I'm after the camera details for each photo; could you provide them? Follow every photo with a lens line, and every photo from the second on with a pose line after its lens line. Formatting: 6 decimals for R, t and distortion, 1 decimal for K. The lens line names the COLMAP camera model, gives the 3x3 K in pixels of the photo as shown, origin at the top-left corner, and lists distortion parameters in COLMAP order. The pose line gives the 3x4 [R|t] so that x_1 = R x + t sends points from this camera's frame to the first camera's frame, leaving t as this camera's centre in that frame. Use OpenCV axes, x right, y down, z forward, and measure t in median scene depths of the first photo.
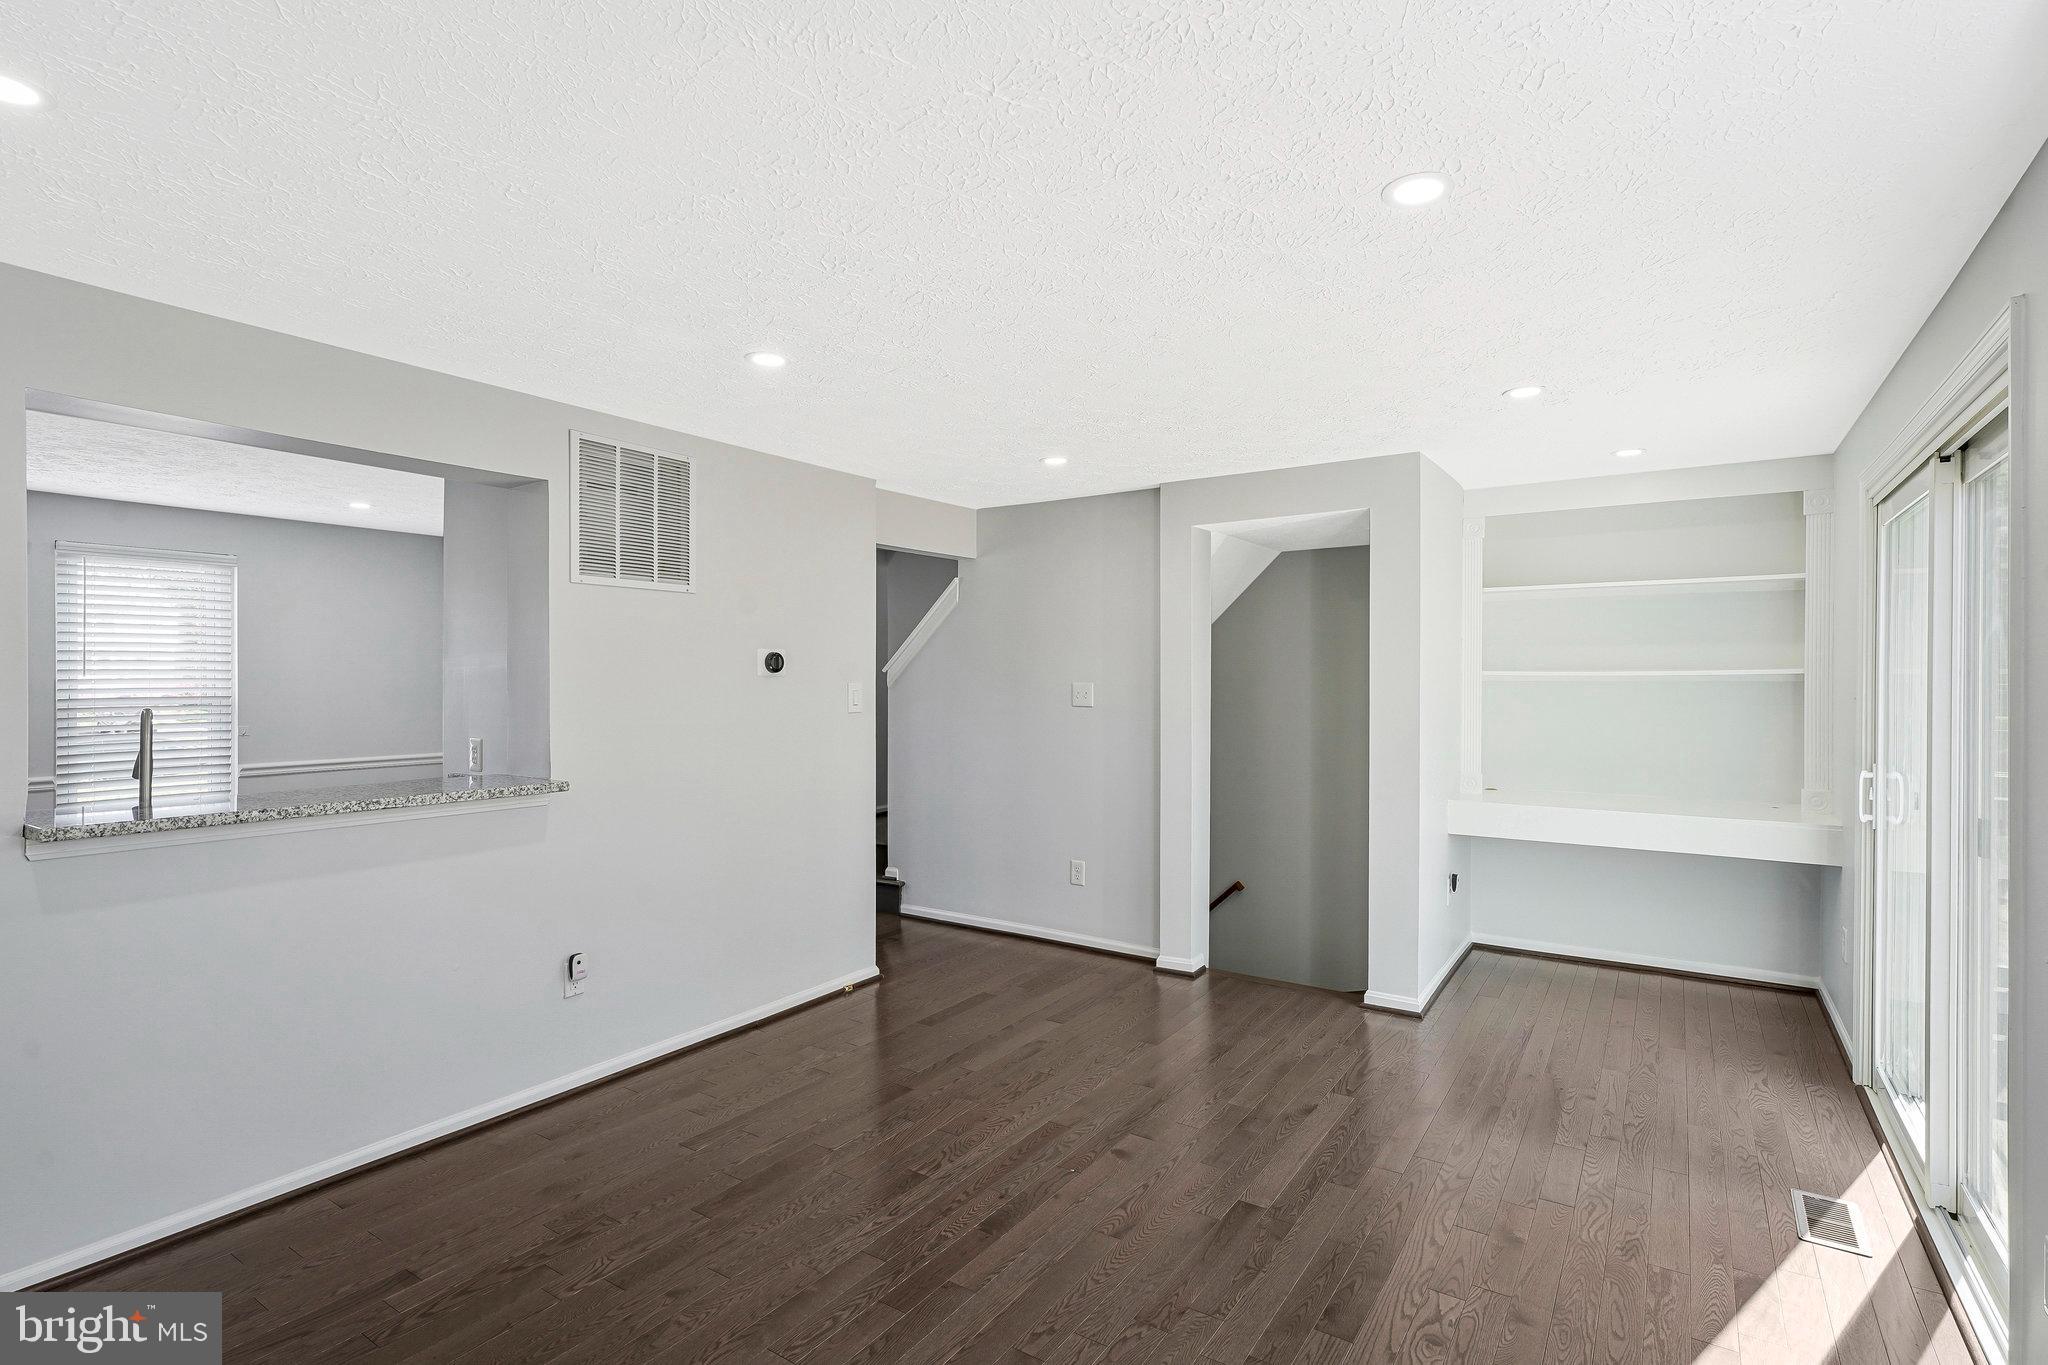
lens RADIAL K [[984.6, 0, 1024.0], [0, 984.6, 682.5], [0, 0, 1]] dist [-0.004162, 0.000458]
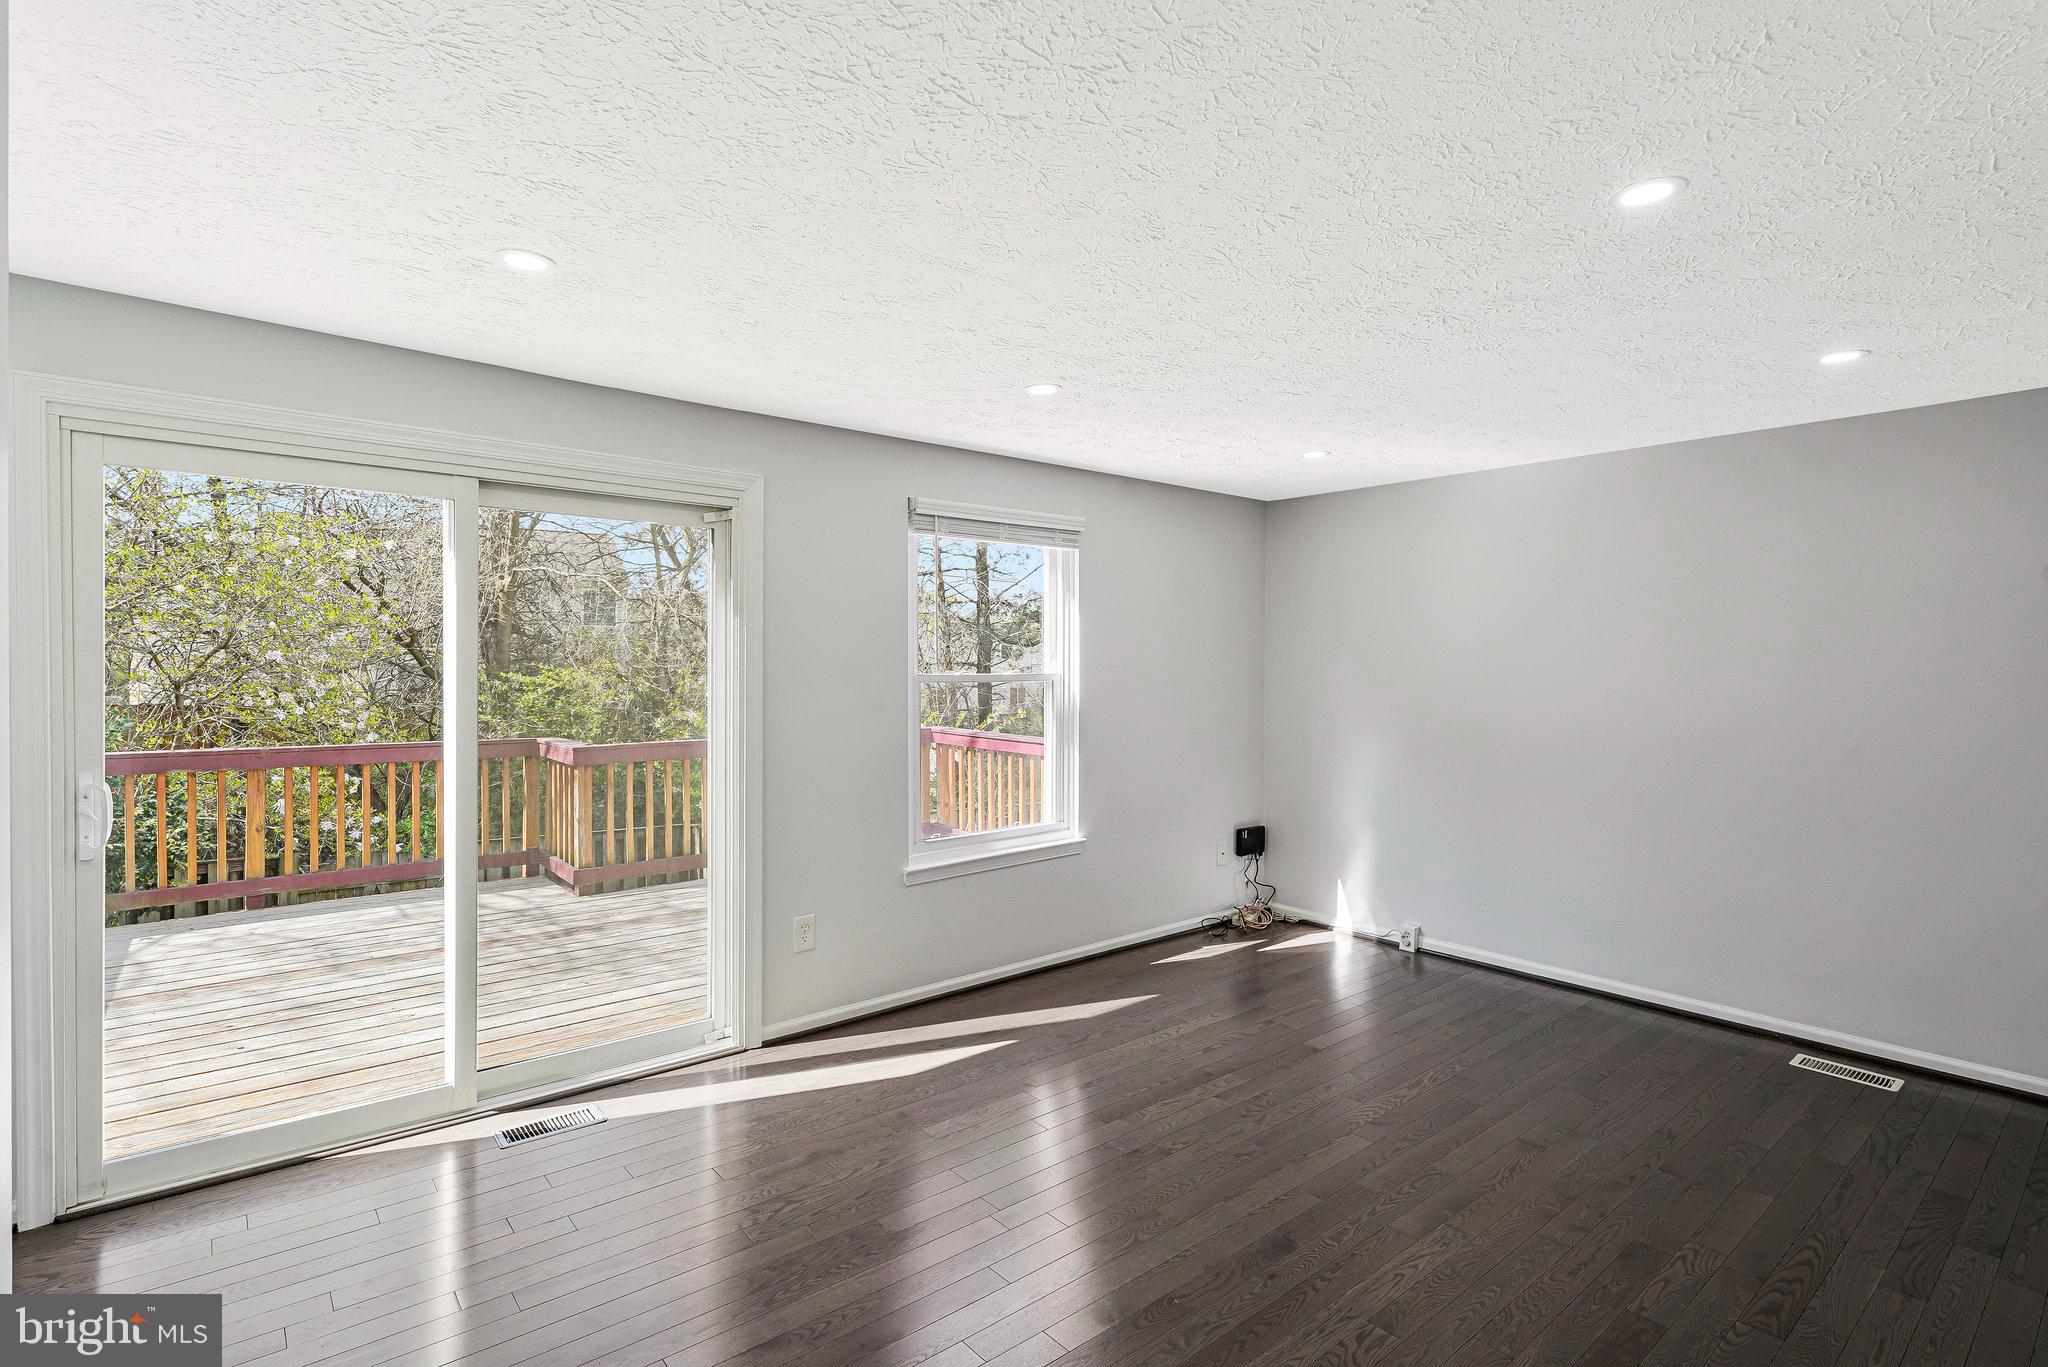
lens RADIAL K [[984.6, 0, 1024.0], [0, 984.6, 683.5], [0, 0, 1]] dist [-0.004162, 0.000458]
pose [[-0.958767, -0.009082, 0.284048, -0.055151], [-0.004594, 0.999854, 0.016463, -0.005980], [-0.284156, 0.014480, -0.958669, 1.907814]]
